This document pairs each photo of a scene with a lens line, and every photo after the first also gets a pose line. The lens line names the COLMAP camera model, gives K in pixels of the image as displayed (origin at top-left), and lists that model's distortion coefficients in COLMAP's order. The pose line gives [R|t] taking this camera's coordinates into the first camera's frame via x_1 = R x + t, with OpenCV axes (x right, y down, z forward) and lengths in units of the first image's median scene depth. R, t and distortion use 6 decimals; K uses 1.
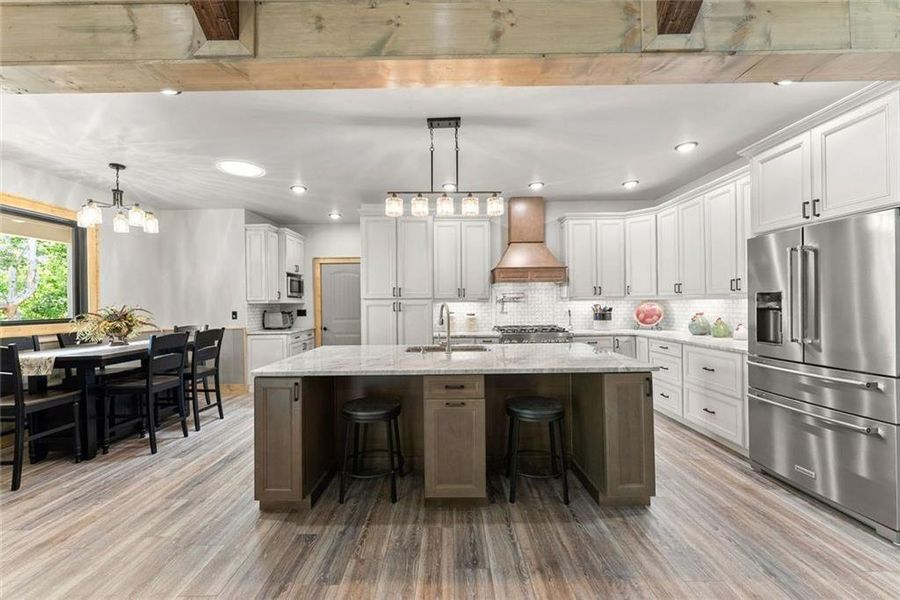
lens RADIAL K [[364.2, 0, 447.2], [0, 364.2, 300.5], [0, 0, 1]] dist [-0.000211, 0.000051]
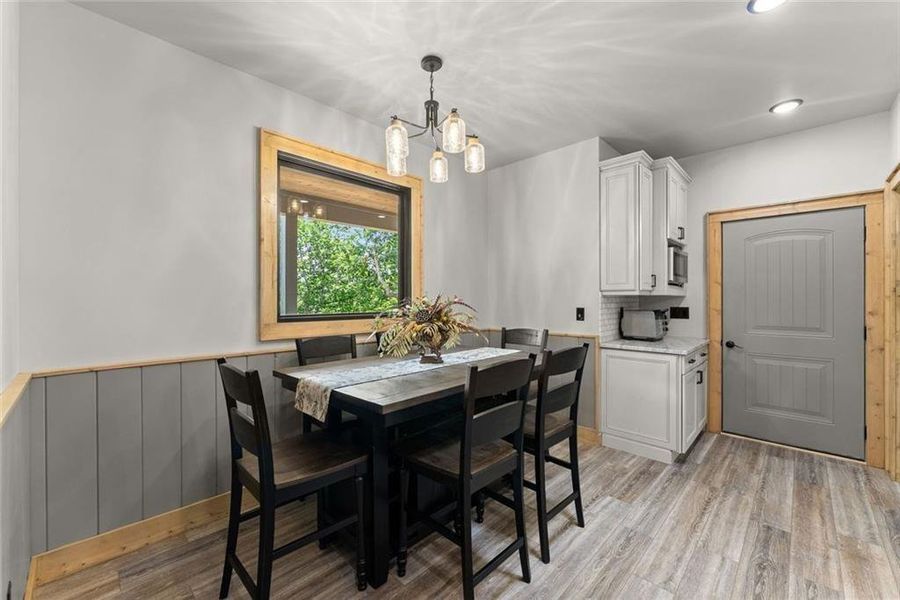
lens RADIAL K [[364.2, 0, 447.2], [0, 364.2, 300.5], [0, 0, 1]] dist [-0.000211, 0.000051]
pose [[0.717581, 0.022765, -0.696103, -0.442722], [-0.008308, 0.999674, 0.024129, 0.006427], [0.696426, -0.011531, 0.717536, 0.558987]]
